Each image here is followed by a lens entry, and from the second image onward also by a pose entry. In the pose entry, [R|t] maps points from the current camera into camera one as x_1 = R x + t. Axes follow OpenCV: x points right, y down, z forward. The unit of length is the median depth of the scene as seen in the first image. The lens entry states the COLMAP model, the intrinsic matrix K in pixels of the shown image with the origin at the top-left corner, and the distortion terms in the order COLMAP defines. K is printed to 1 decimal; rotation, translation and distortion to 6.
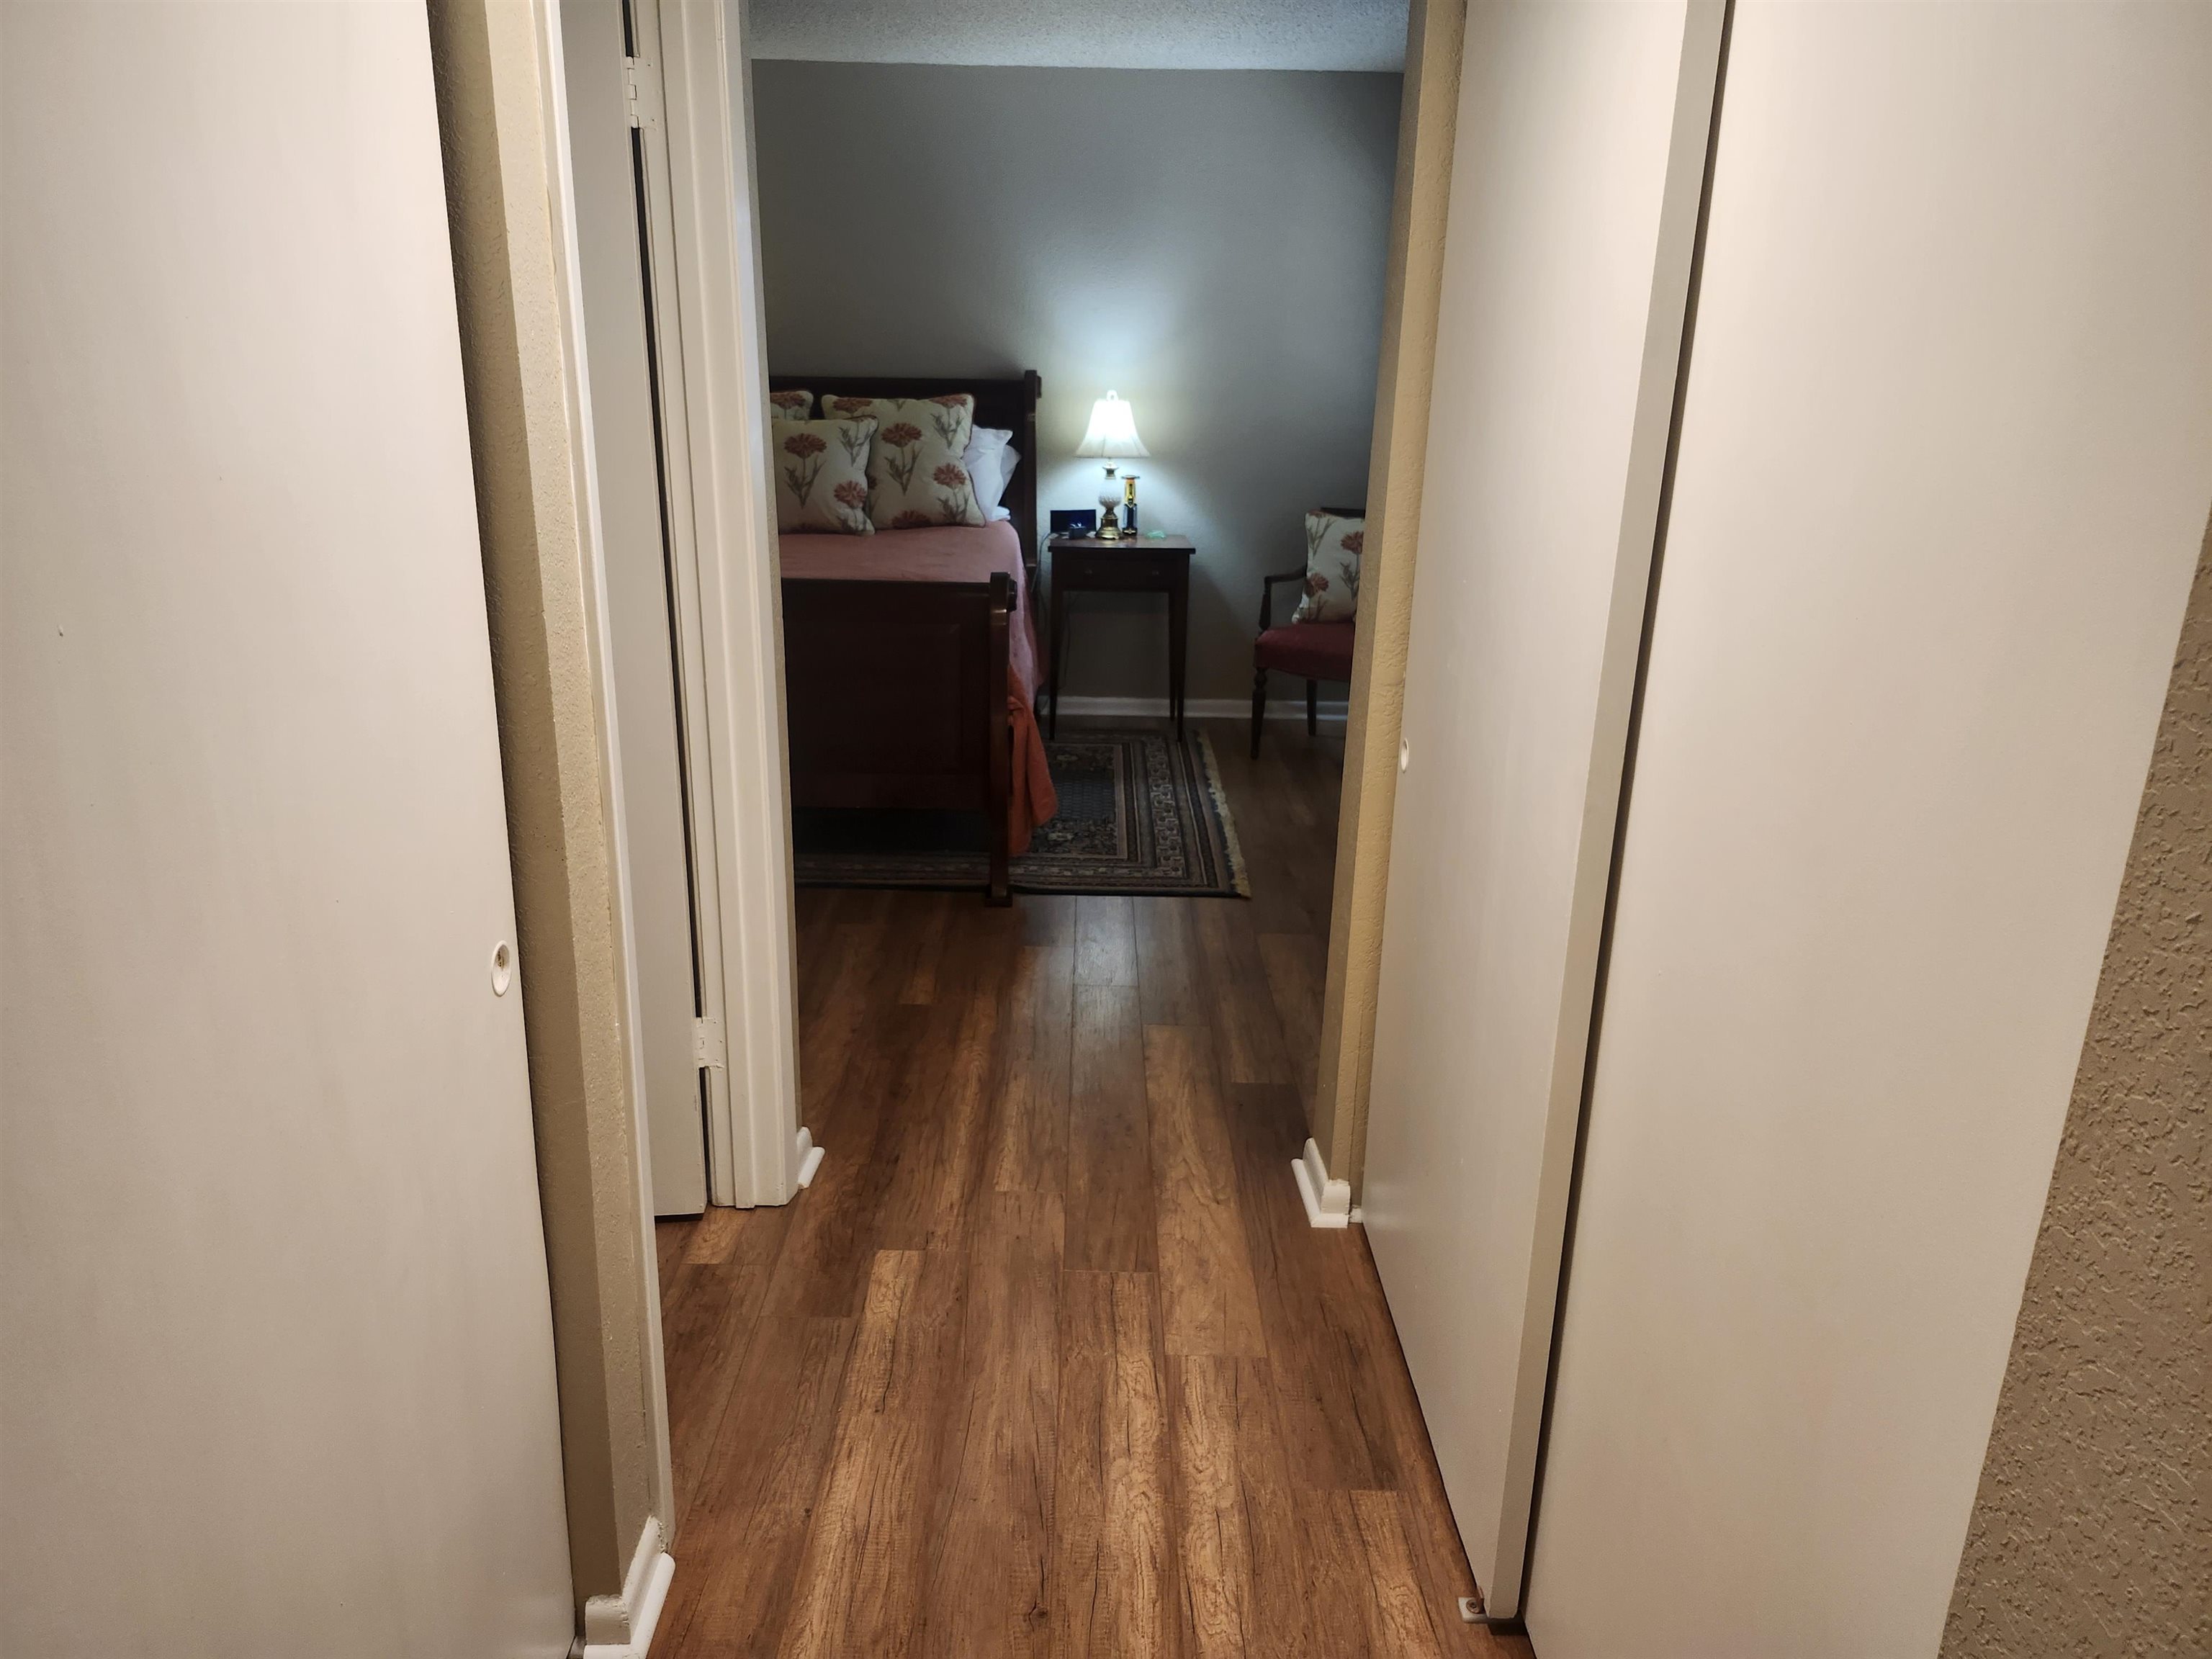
lens RADIAL K [[1535.5, 0, 1100.3], [0, 1535.5, 837.4], [0, 0, 1]] dist [0.075991, -0.054726]
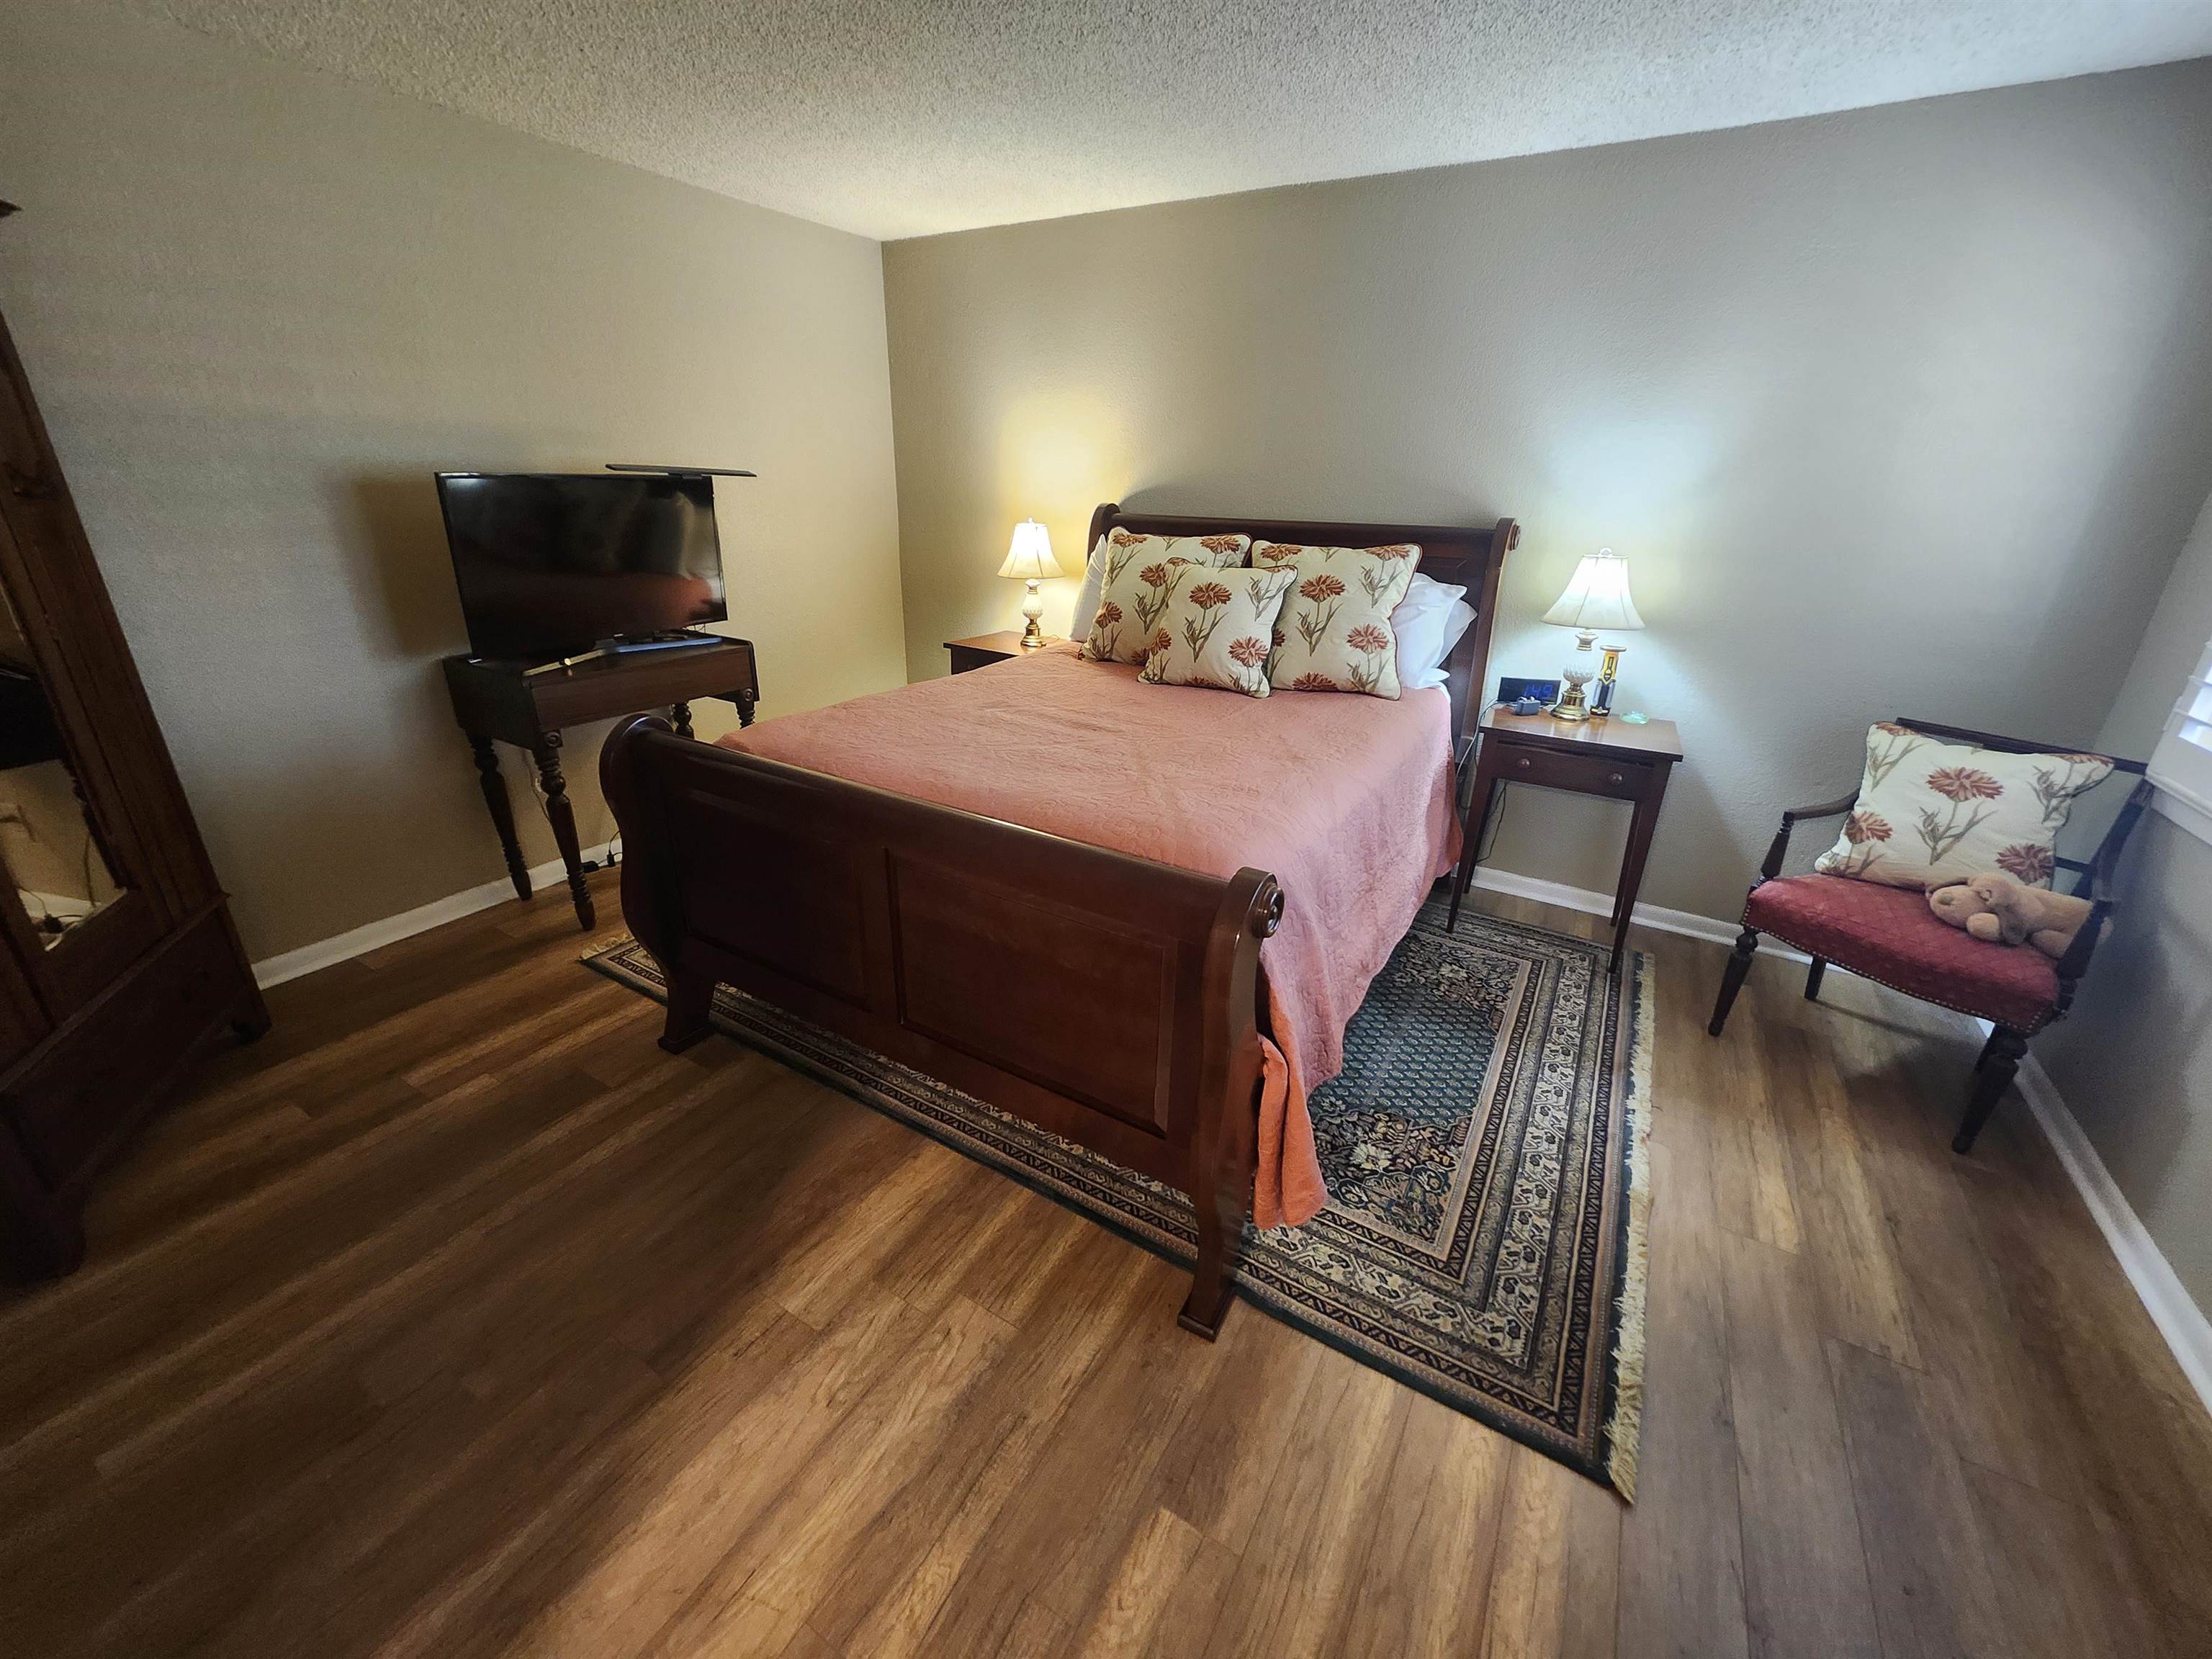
lens RADIAL K [[872.2, 0, 1115.5], [0, 872.2, 802.5], [0, 0, 1]] dist [0.001763, -0.000523]
pose [[0.858100, 0.183521, -0.479567, 0.033459], [-0.166622, 0.982930, 0.078007, -0.157221], [0.485697, 0.012968, 0.874031, 0.498060]]
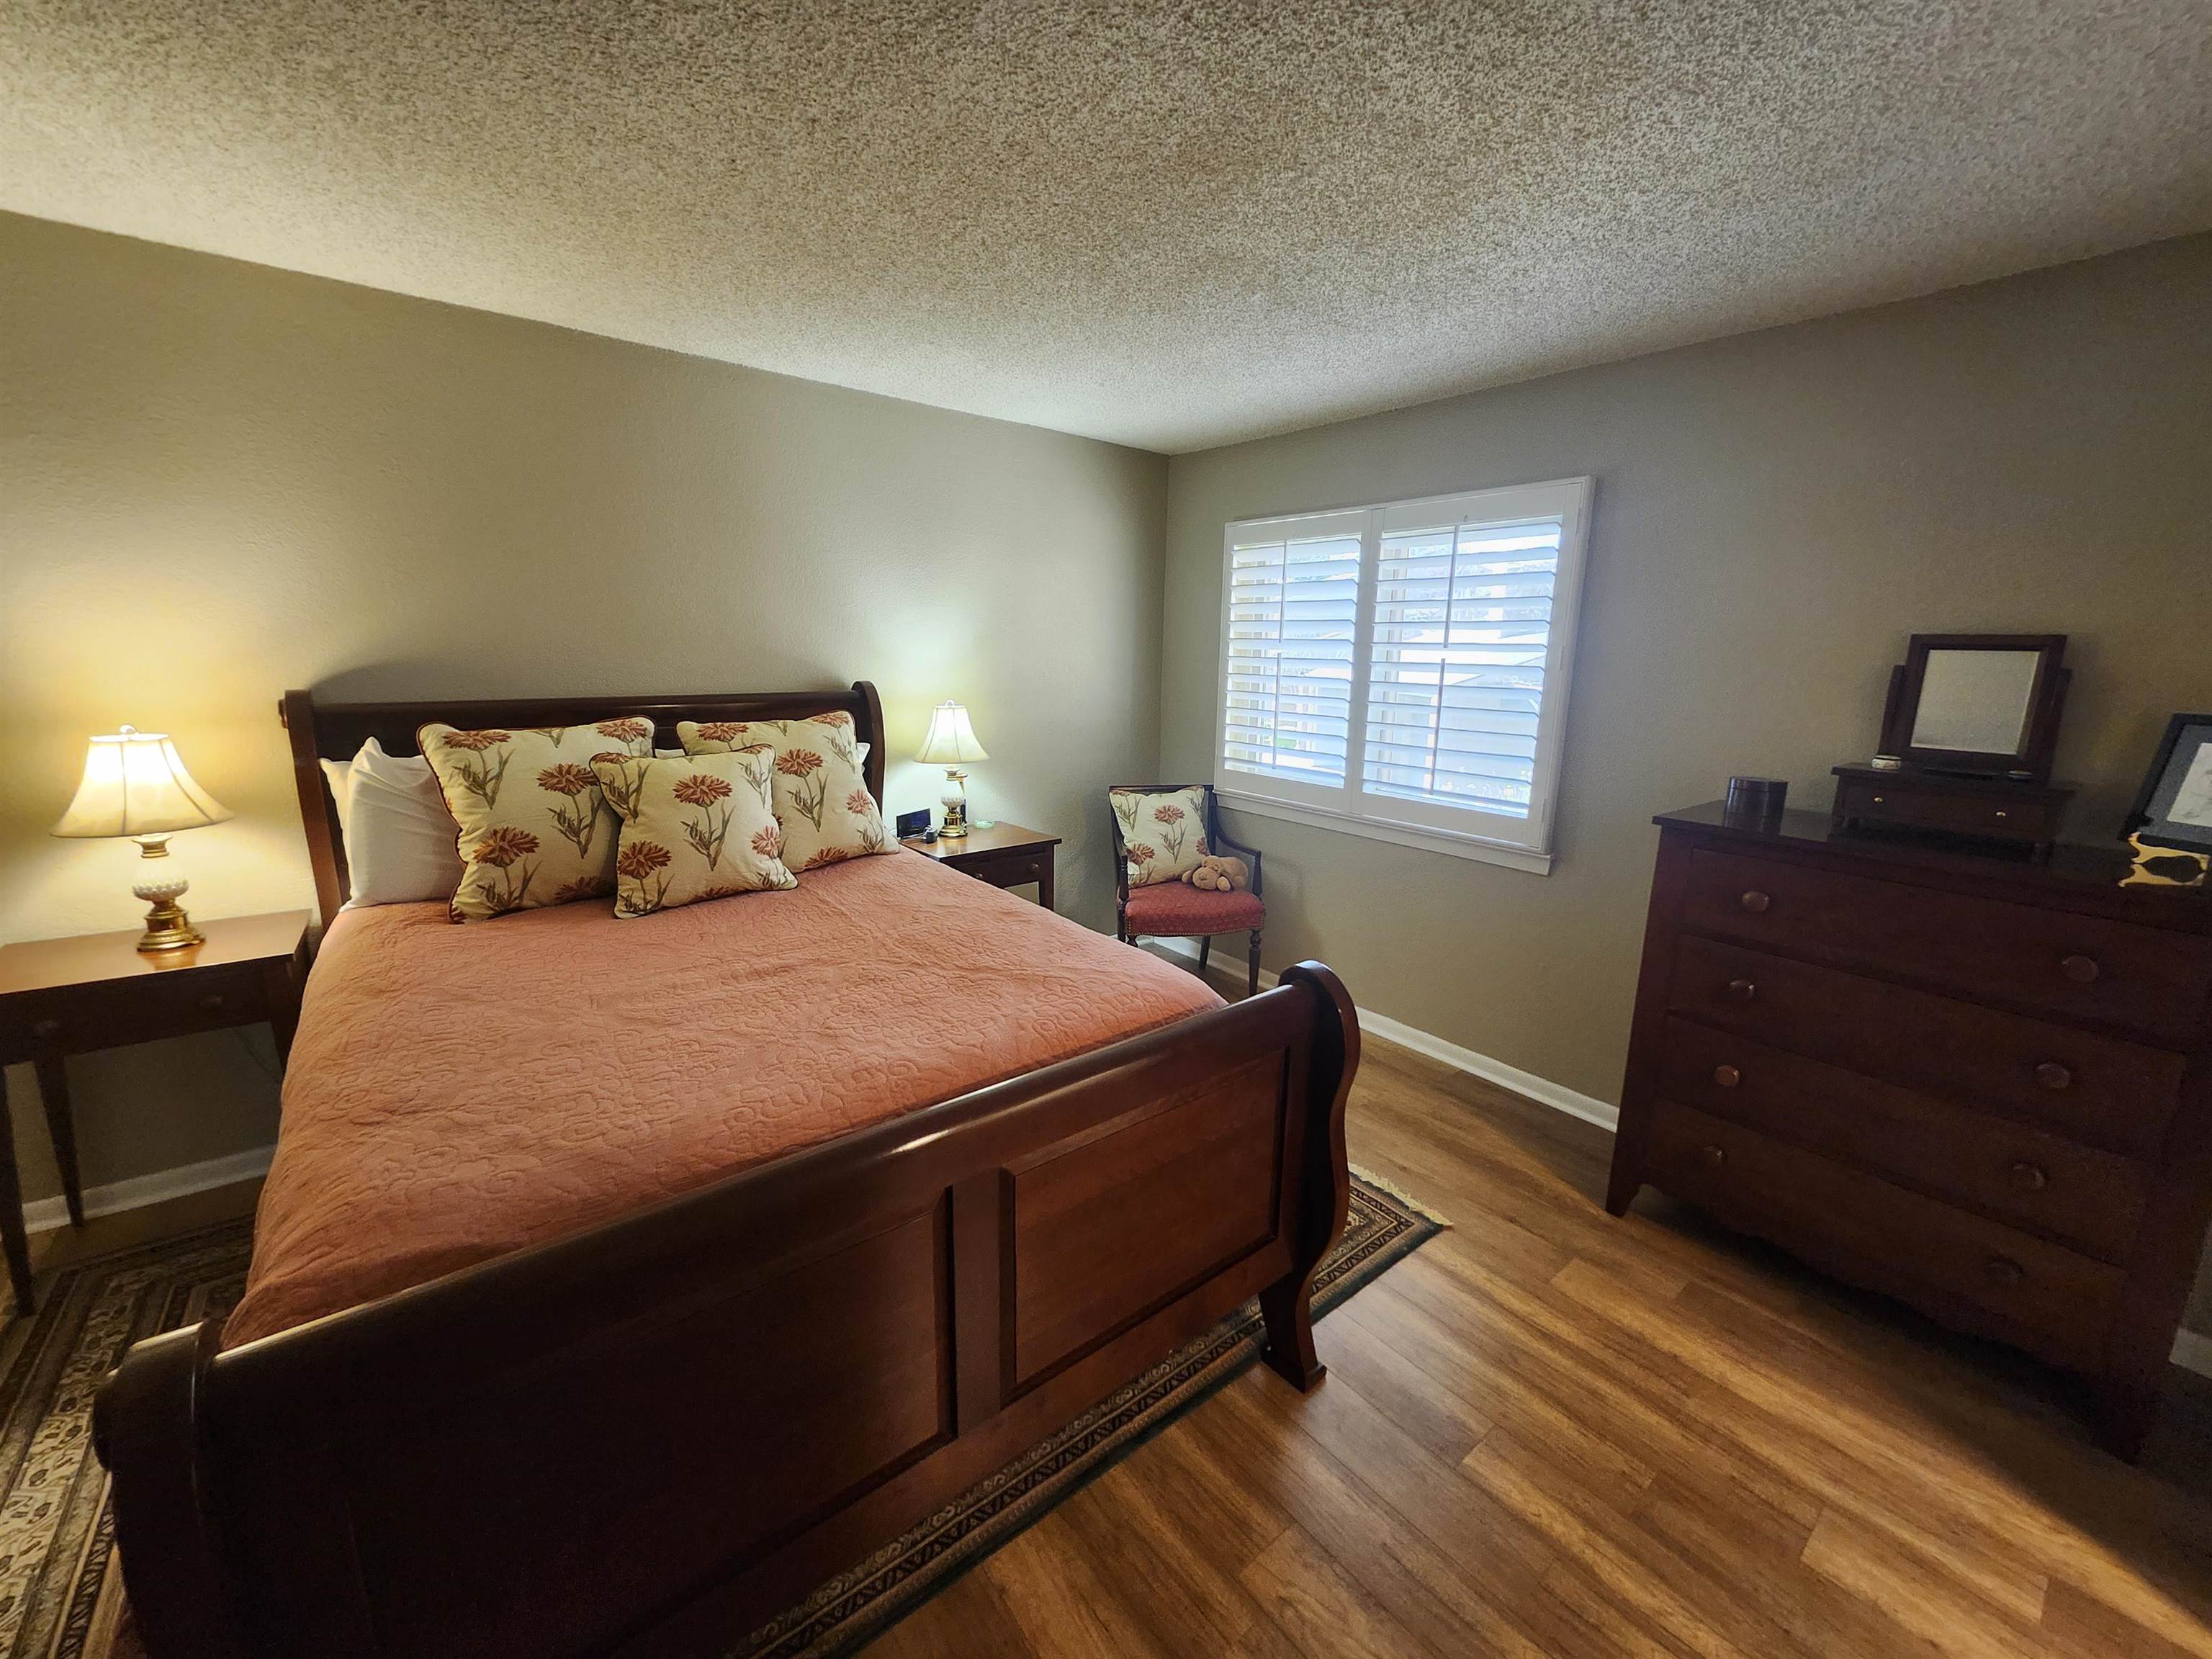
lens RADIAL K [[872.2, 0, 1118.3], [0, 872.2, 797.2], [0, 0, 1]] dist [0.001763, -0.000523]
pose [[0.777811, -0.110926, 0.618632, -0.290081], [0.187029, 0.980561, -0.059329, -0.179193], [-0.600026, 0.161849, 0.783437, 0.515110]]
